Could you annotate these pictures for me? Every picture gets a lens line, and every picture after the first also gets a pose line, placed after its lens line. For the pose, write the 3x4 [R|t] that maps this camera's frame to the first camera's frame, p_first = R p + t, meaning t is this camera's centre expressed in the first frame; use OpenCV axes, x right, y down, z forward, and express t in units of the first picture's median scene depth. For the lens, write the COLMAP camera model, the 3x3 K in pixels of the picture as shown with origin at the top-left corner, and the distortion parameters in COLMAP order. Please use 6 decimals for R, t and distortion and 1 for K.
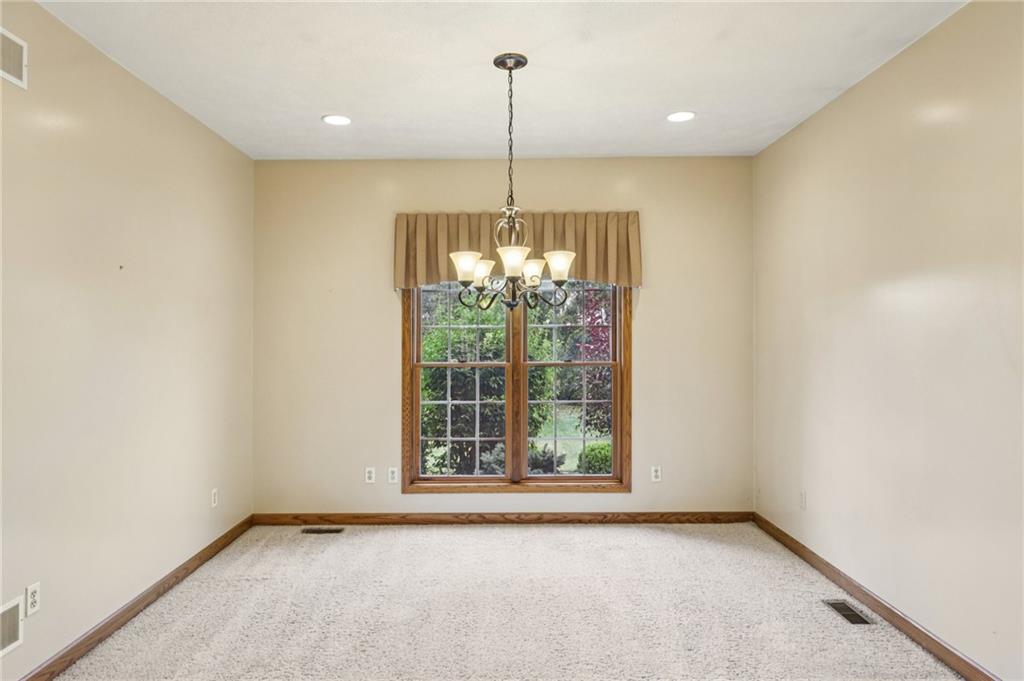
lens RADIAL K [[651.2, 0, 512.0], [0, 651.2, 340.5], [0, 0, 1]] dist [-0.006953, -0.001716]
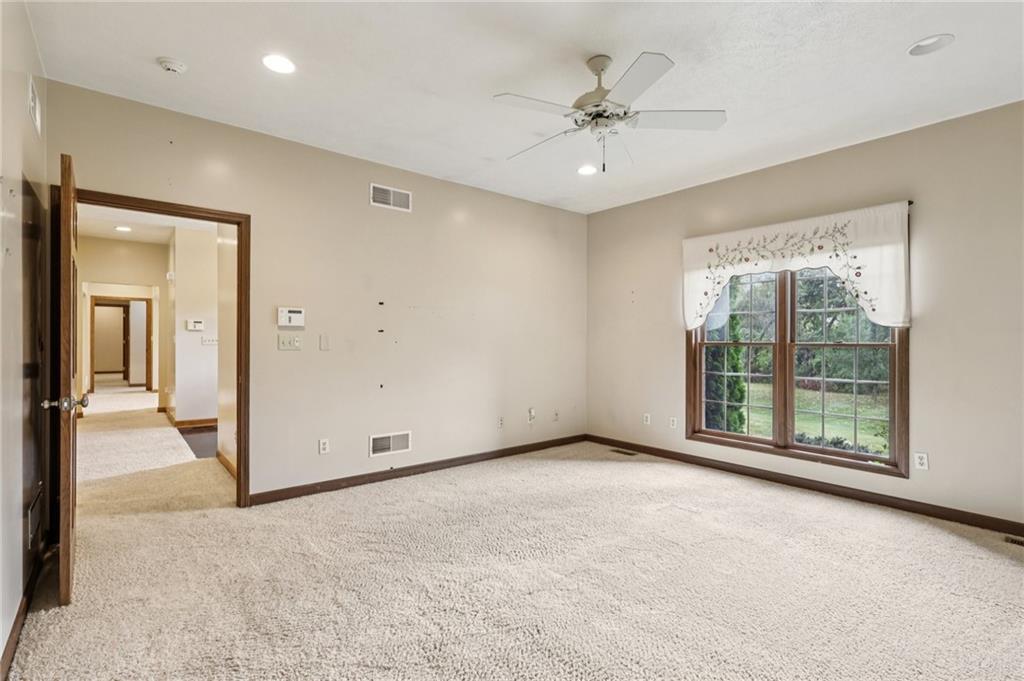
lens RADIAL K [[472.8, 0, 512.0], [0, 472.8, 340.5], [0, 0, 1]] dist [0.001496, 0.000180]
pose [[0.619544, 0.005501, -0.784942, 0.389657], [0.005083, 0.999926, 0.011019, 0.021458], [0.784945, -0.010817, 0.619471, 0.127383]]
